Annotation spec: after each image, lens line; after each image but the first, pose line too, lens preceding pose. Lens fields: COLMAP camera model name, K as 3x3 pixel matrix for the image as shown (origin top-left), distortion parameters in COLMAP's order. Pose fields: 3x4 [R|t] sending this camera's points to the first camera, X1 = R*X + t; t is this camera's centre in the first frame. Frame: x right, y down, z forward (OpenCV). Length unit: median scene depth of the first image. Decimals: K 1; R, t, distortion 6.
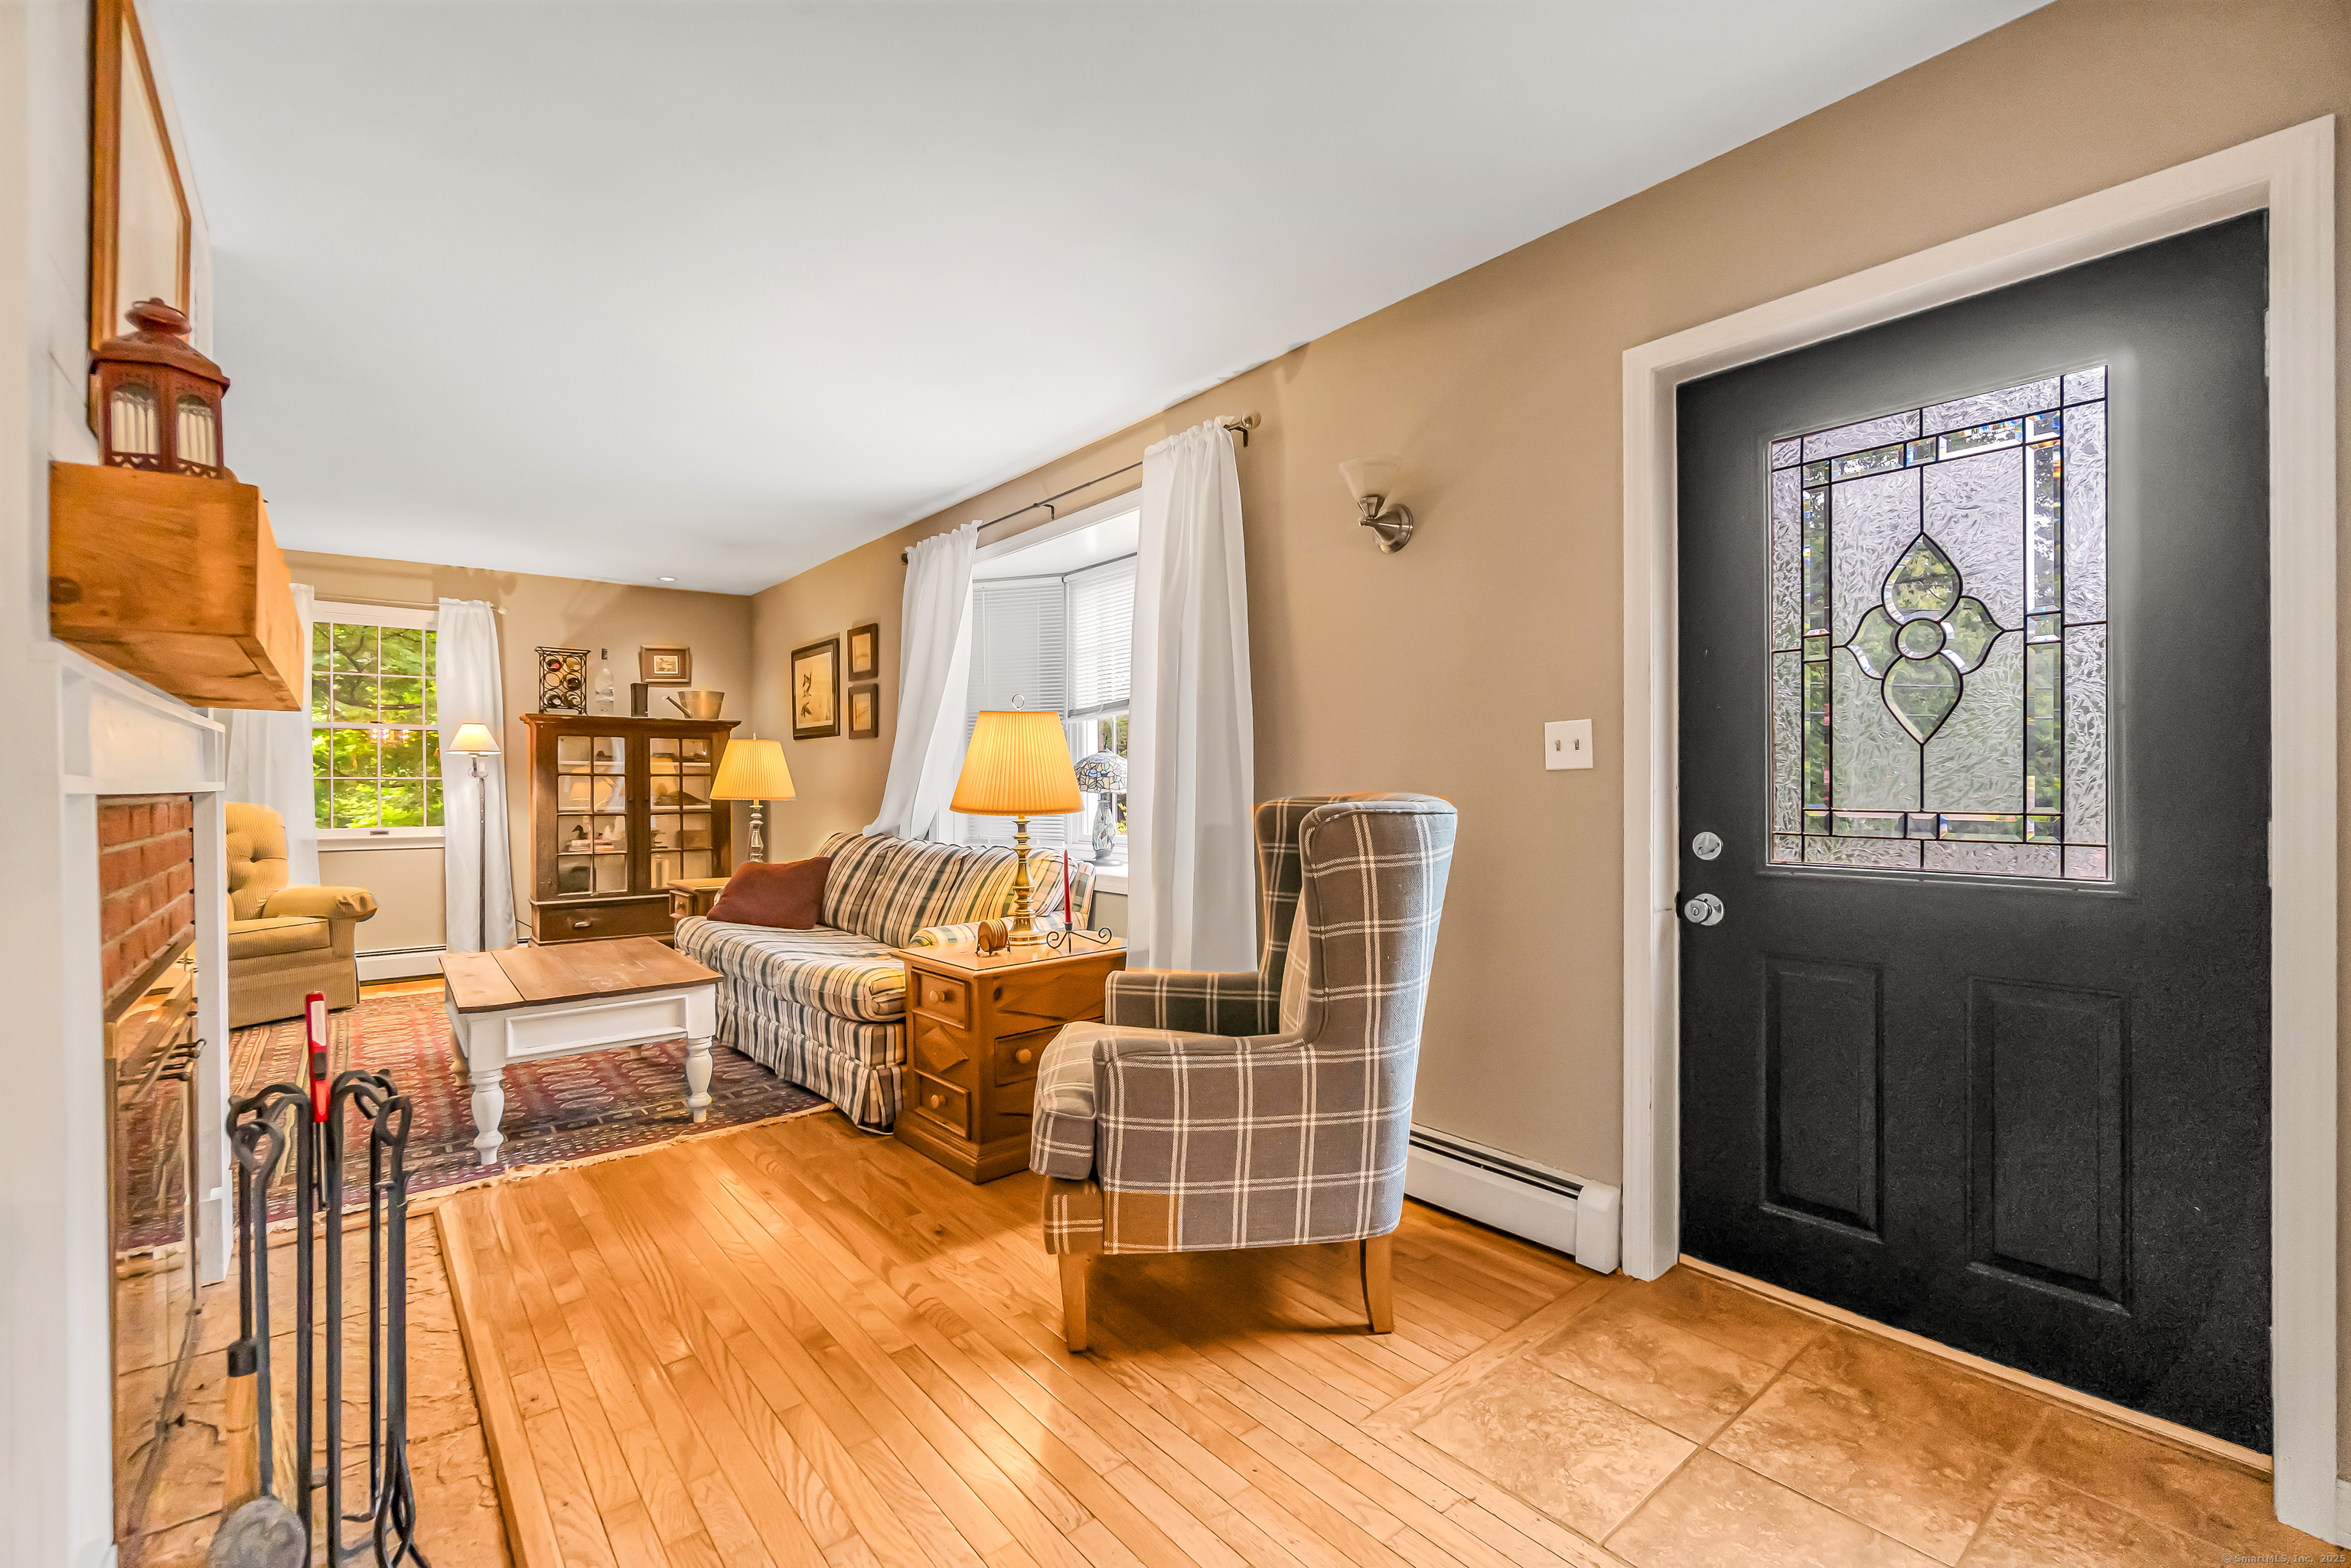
lens RADIAL K [[1021.9, 0, 1157.3], [0, 1021.9, 780.0], [0, 0, 1]] dist [-0.006584, 0.001031]
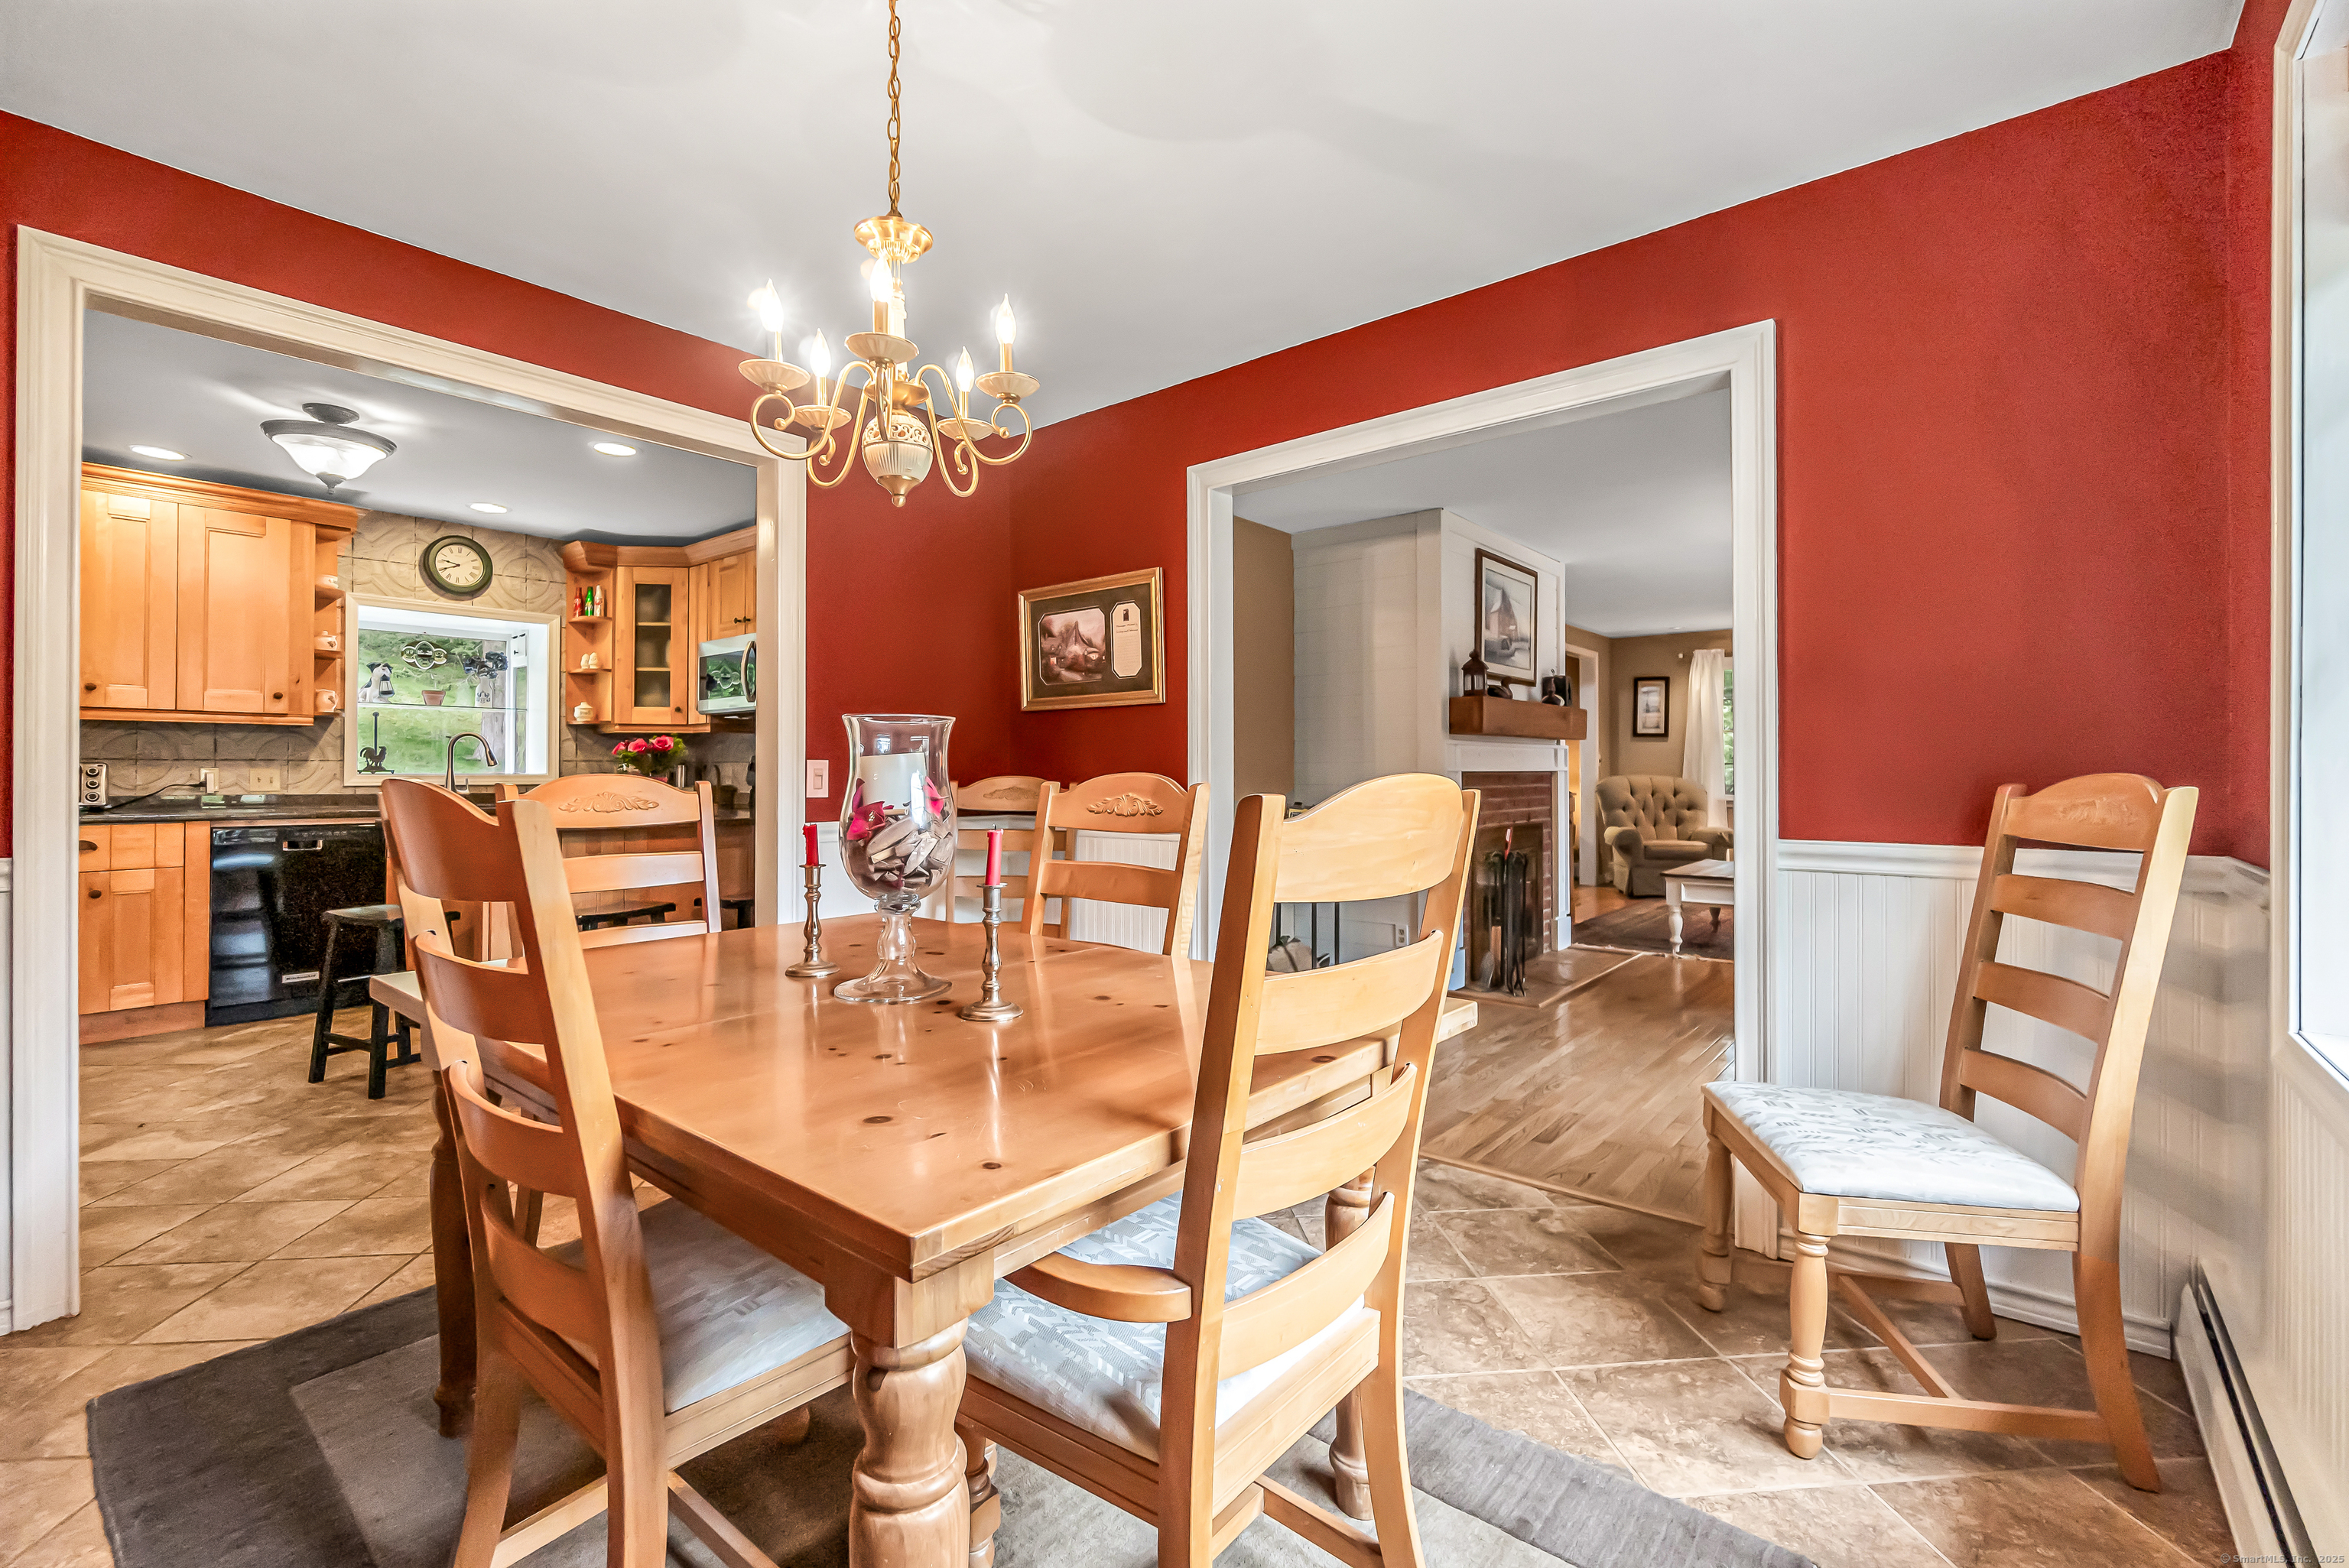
lens RADIAL K [[1021.0, 0, 1182.7], [0, 1021.0, 755.4], [0, 0, 1]] dist [-0.006584, 0.001031]
pose [[0.206679, -0.008668, -0.978370, 0.720936], [0.005079, 0.999957, -0.007786, -0.006083], [0.978396, -0.003360, 0.206714, -0.250875]]
